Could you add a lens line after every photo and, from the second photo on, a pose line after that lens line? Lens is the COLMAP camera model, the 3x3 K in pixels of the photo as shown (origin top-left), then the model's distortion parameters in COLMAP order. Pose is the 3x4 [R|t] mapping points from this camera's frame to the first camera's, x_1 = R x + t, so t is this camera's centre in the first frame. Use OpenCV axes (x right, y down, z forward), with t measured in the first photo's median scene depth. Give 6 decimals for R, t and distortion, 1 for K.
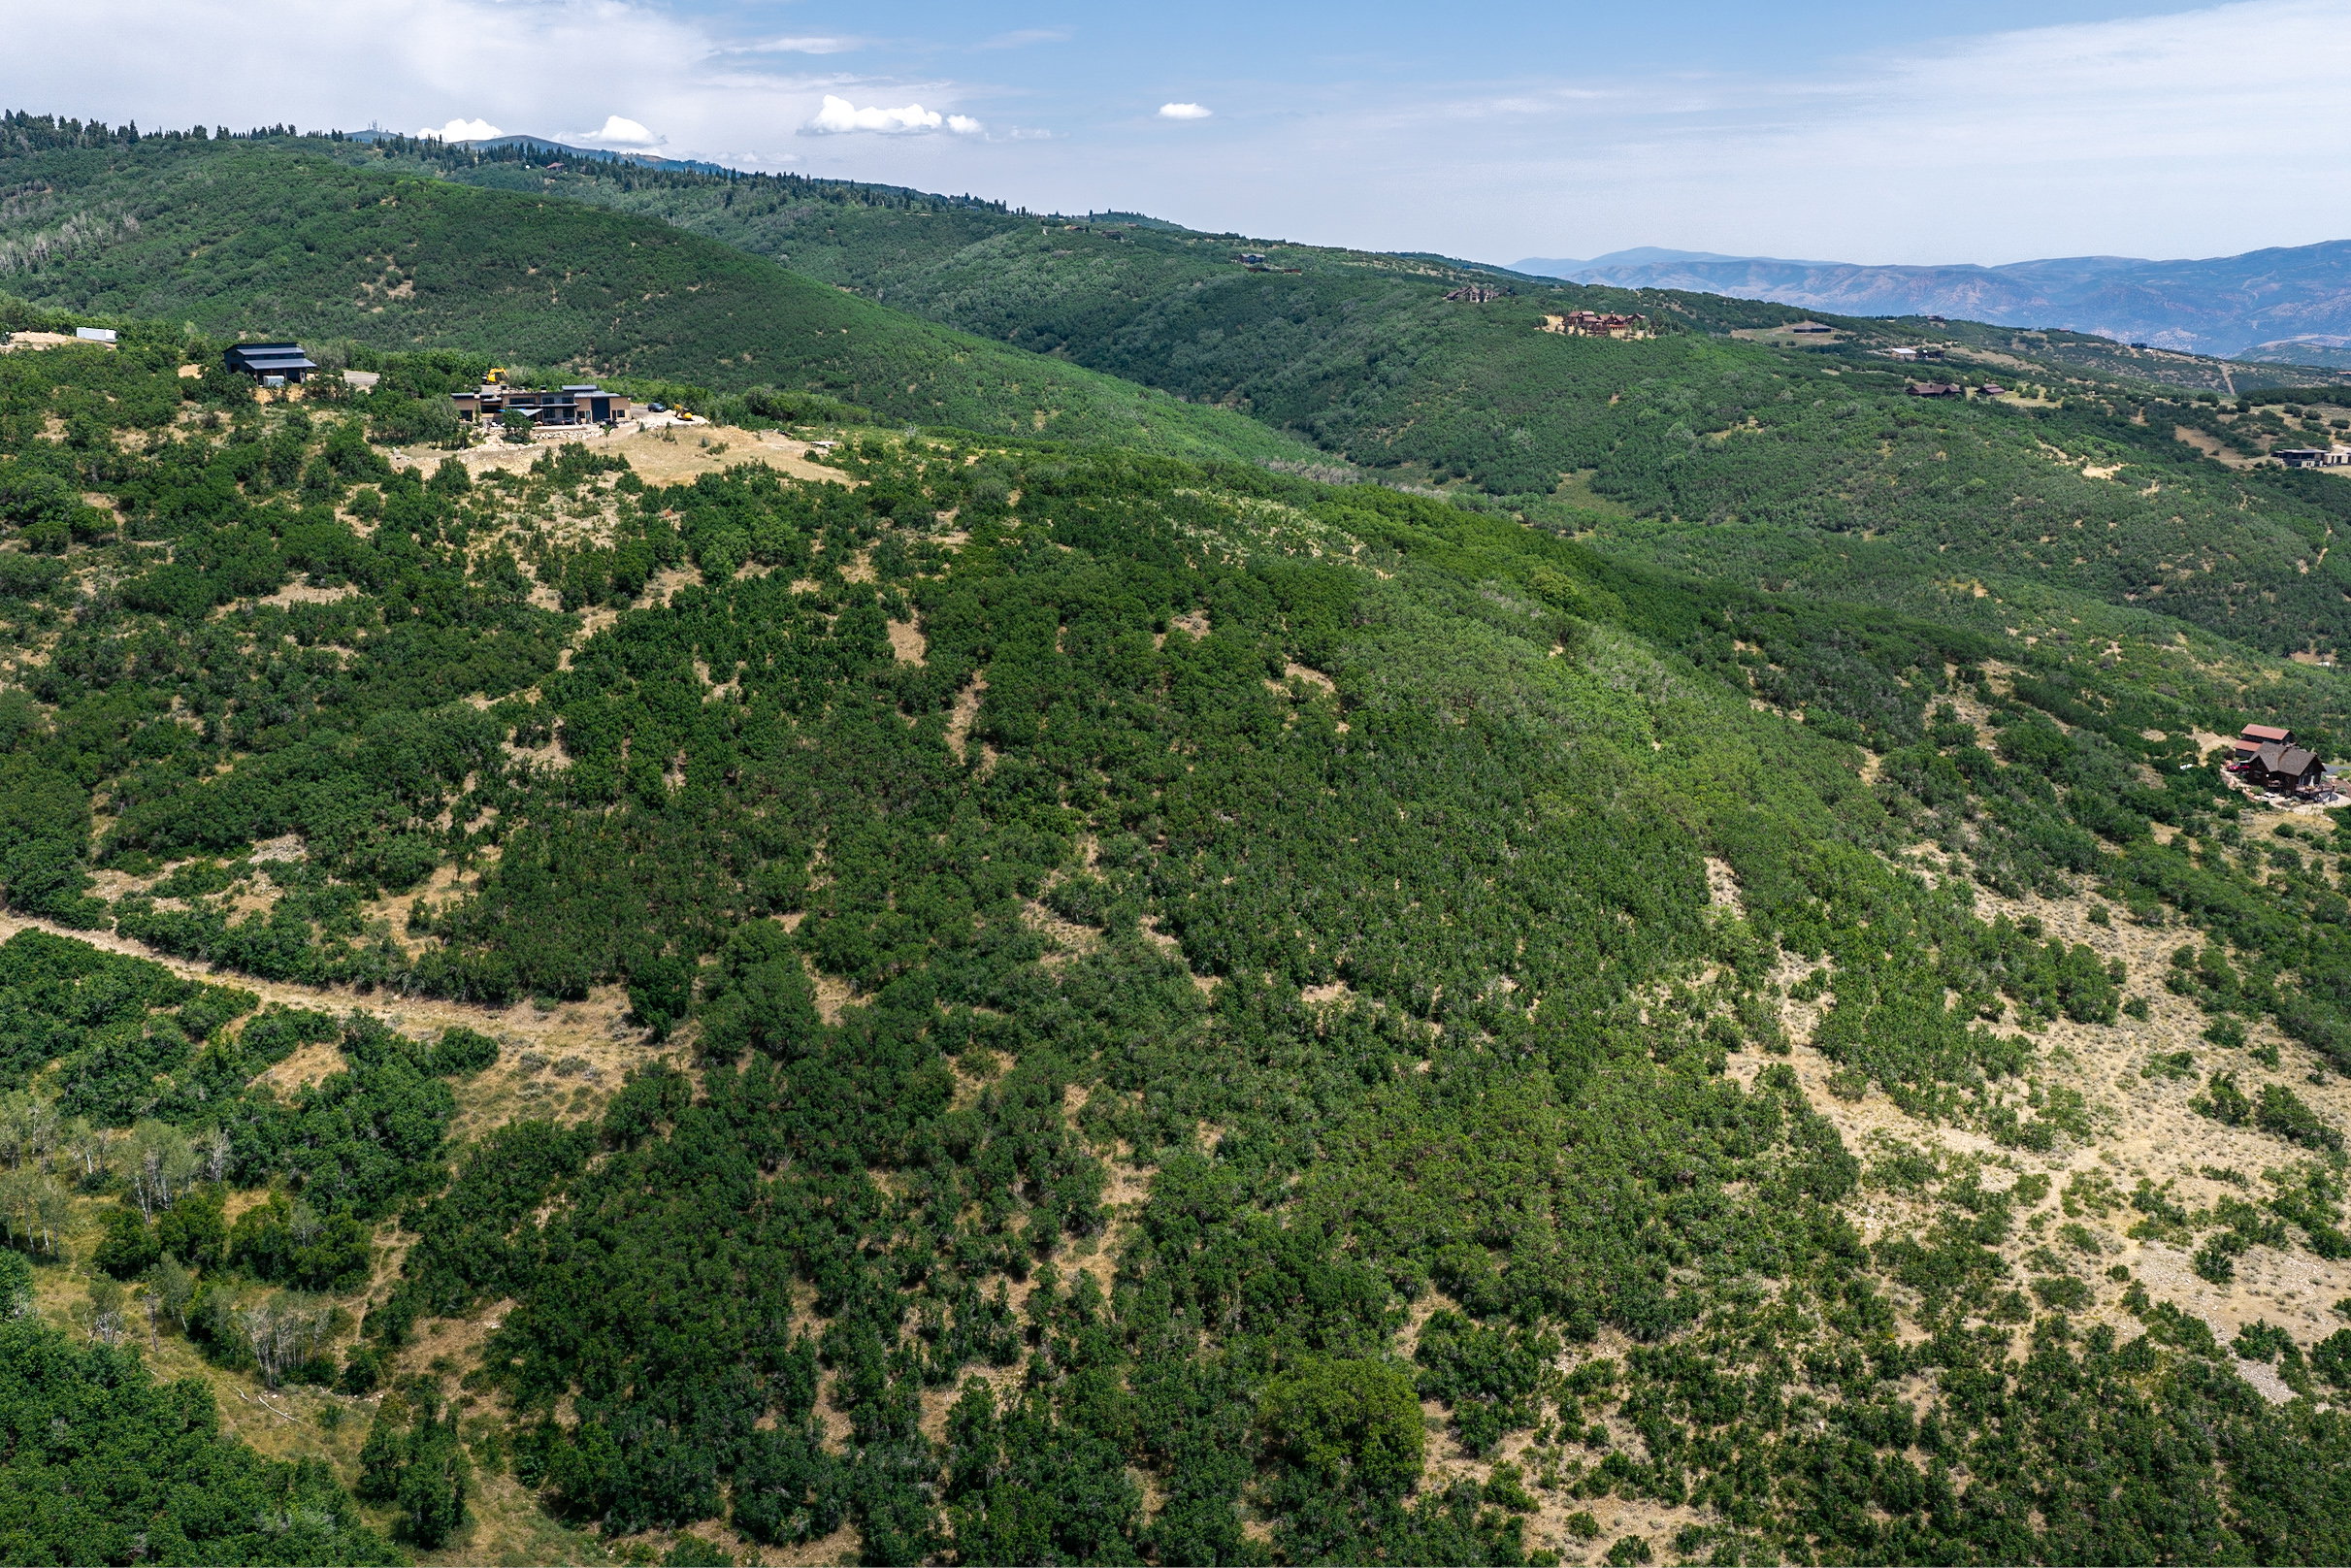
lens RADIAL K [[2037.5, 0, 1203.6], [0, 2037.5, 729.7], [0, 0, 1]] dist [0.011932, -0.025599]
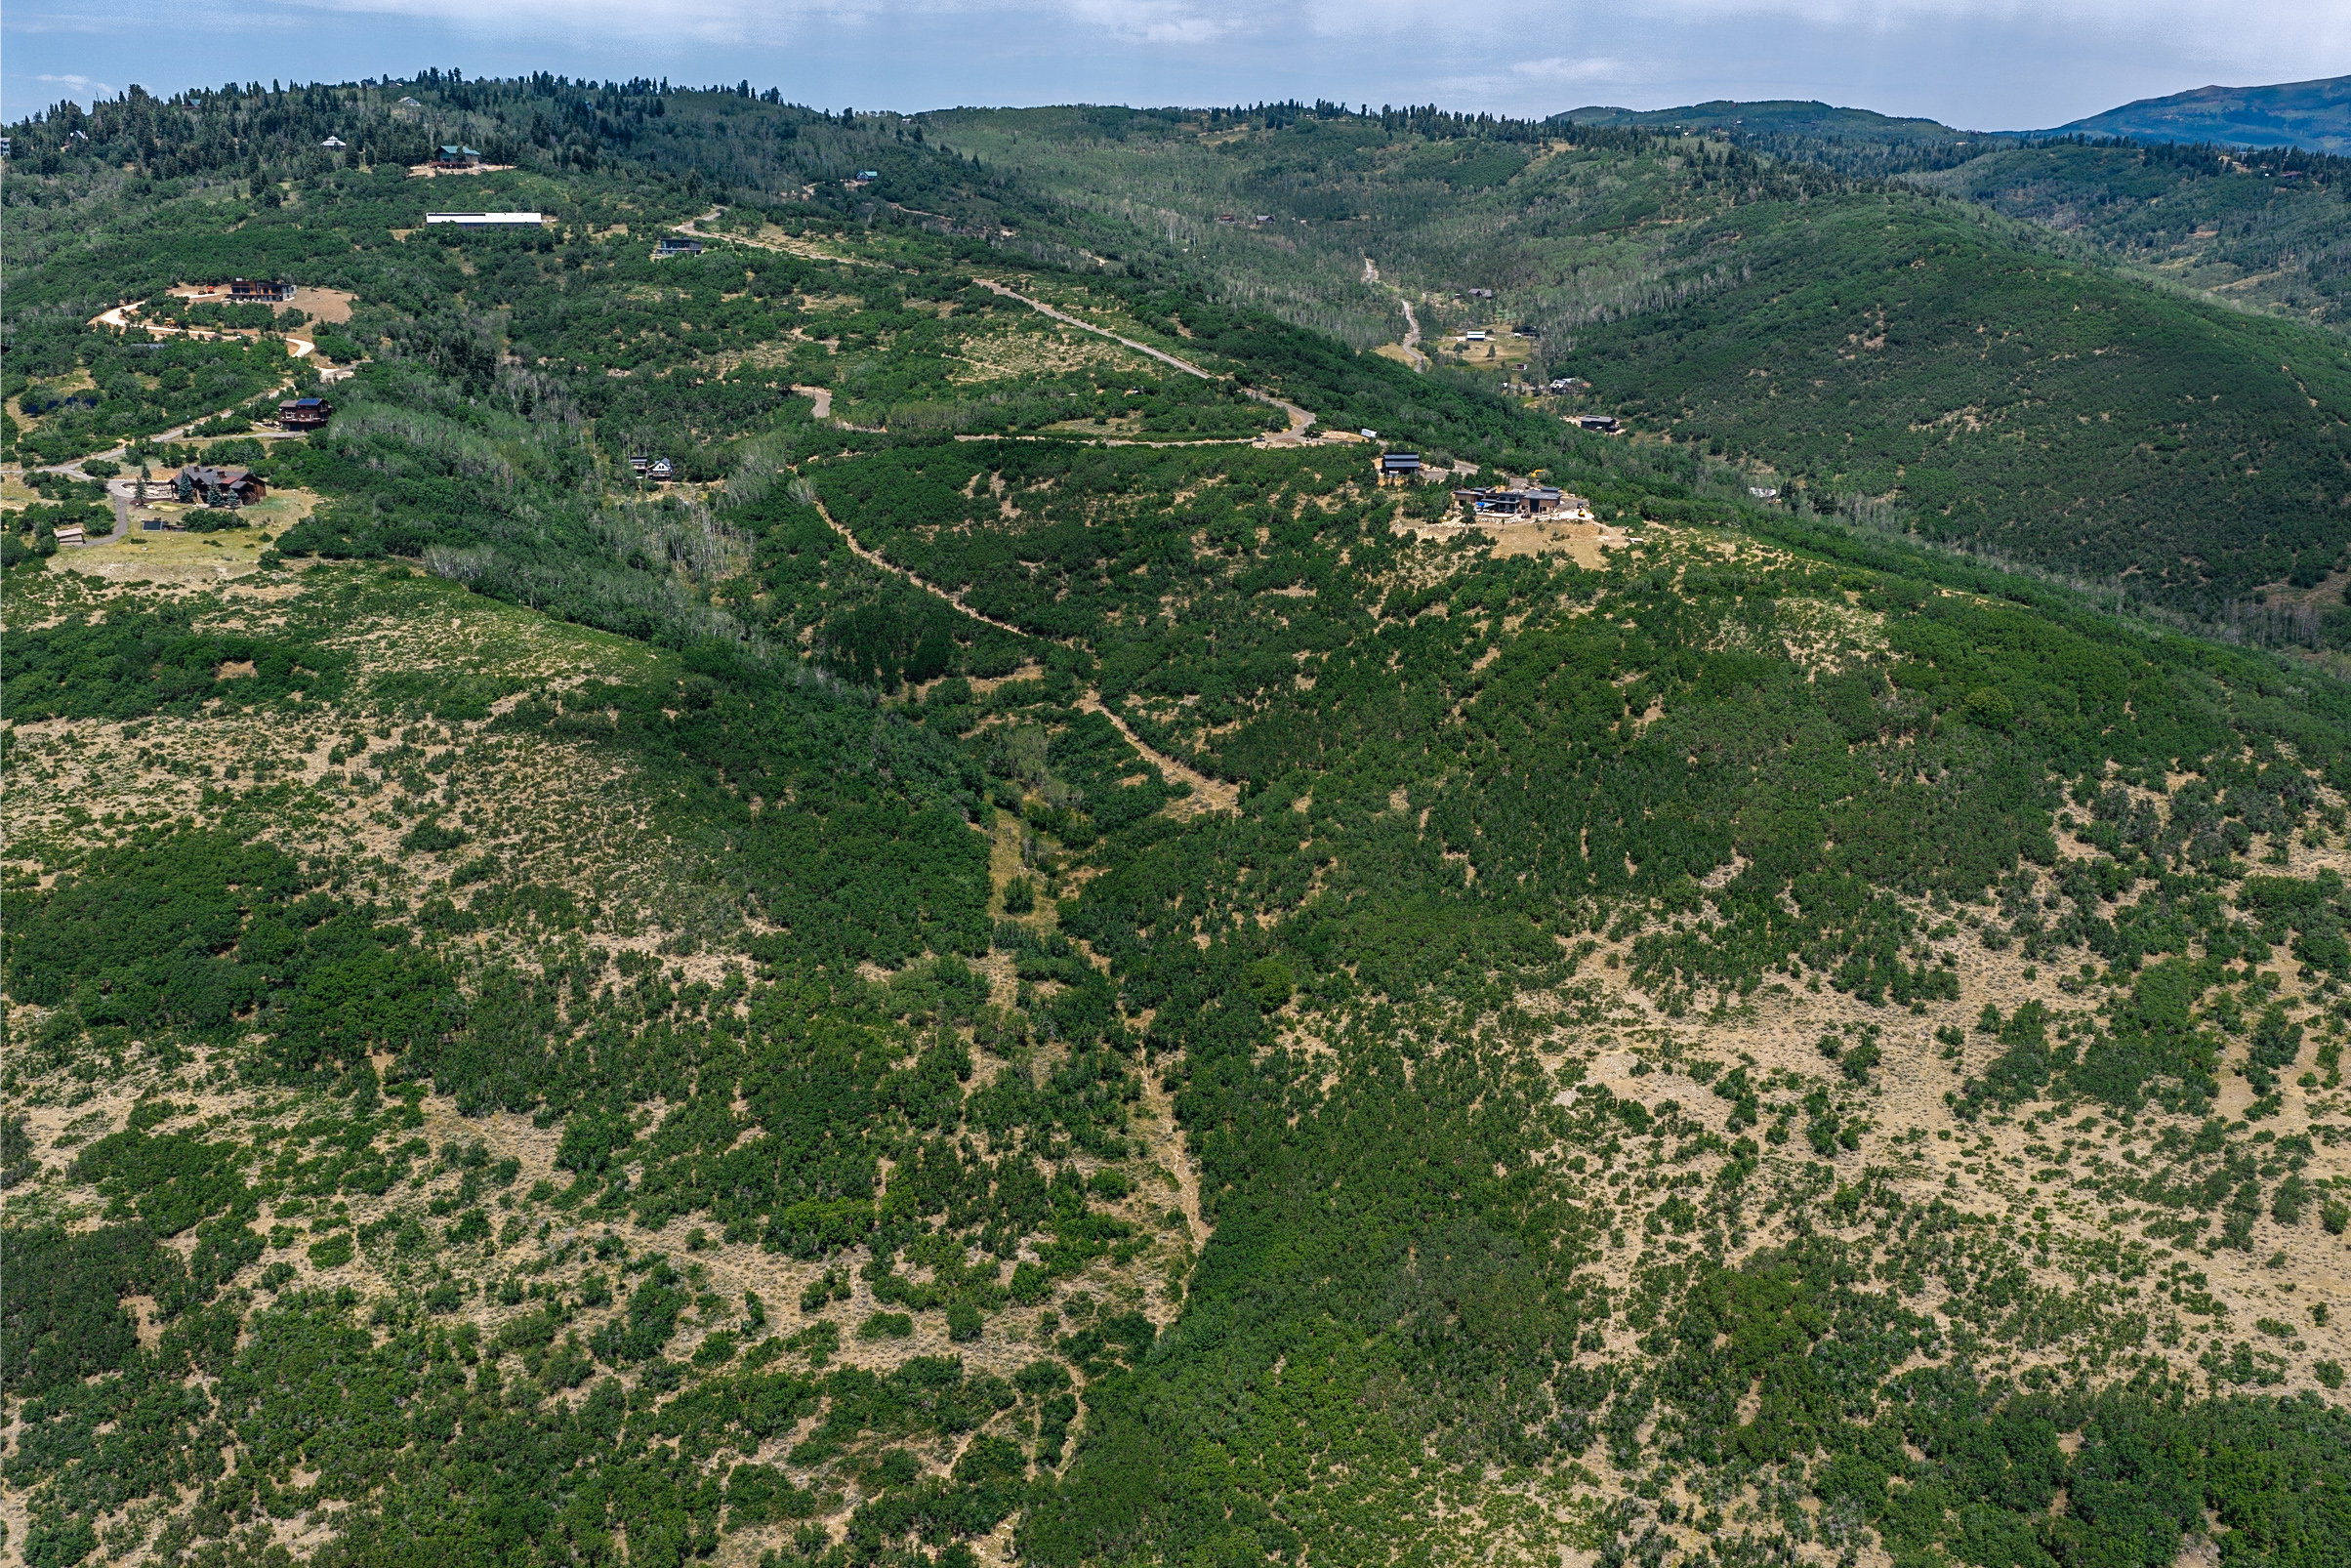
lens RADIAL K [[2006.0, 0, 1279.9], [0, 2006.0, 785.4], [0, 0, 1]] dist [0.023683, -0.049287]
pose [[0.653110, 0.215071, -0.726080, 1.362442], [-0.172877, 0.975847, 0.133550, -0.178217], [0.737266, 0.038300, 0.674516, -0.509247]]
